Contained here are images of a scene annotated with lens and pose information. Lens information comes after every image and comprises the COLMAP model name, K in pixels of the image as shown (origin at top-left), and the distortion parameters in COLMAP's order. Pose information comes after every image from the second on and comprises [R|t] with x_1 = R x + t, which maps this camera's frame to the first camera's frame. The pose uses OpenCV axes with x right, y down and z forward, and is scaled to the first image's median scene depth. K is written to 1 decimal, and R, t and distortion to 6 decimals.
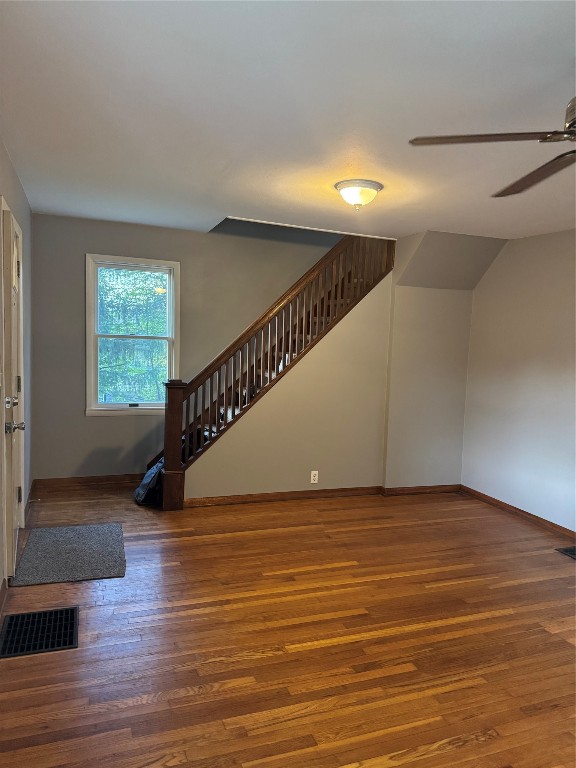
lens RADIAL K [[543.1, 0, 288.0], [0, 543.1, 384.0], [0, 0, 1]] dist [0.097791, -0.107294]
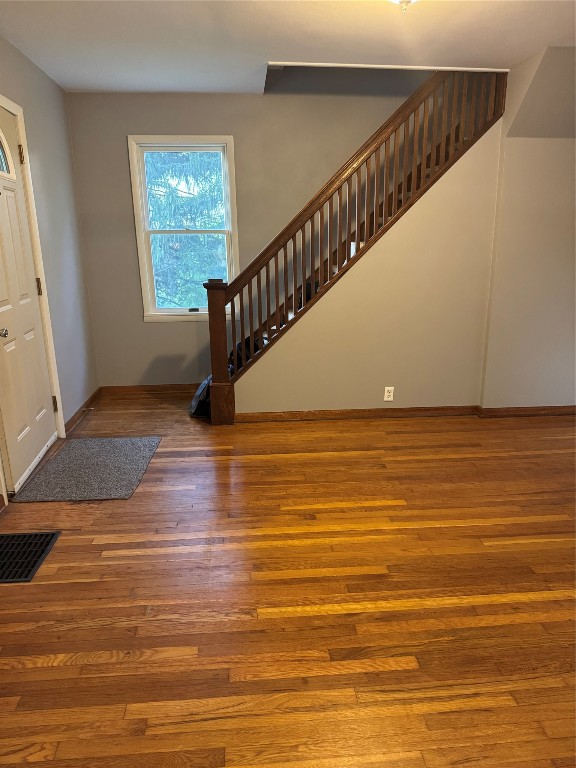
lens RADIAL K [[543.1, 0, 288.0], [0, 543.1, 384.0], [0, 0, 1]] dist [0.097791, -0.107294]
pose [[0.962066, 0.022016, -0.271928, 0.151128], [0.024637, 0.985654, 0.166968, 0.015528], [0.271703, -0.167334, 0.947722, 0.194666]]
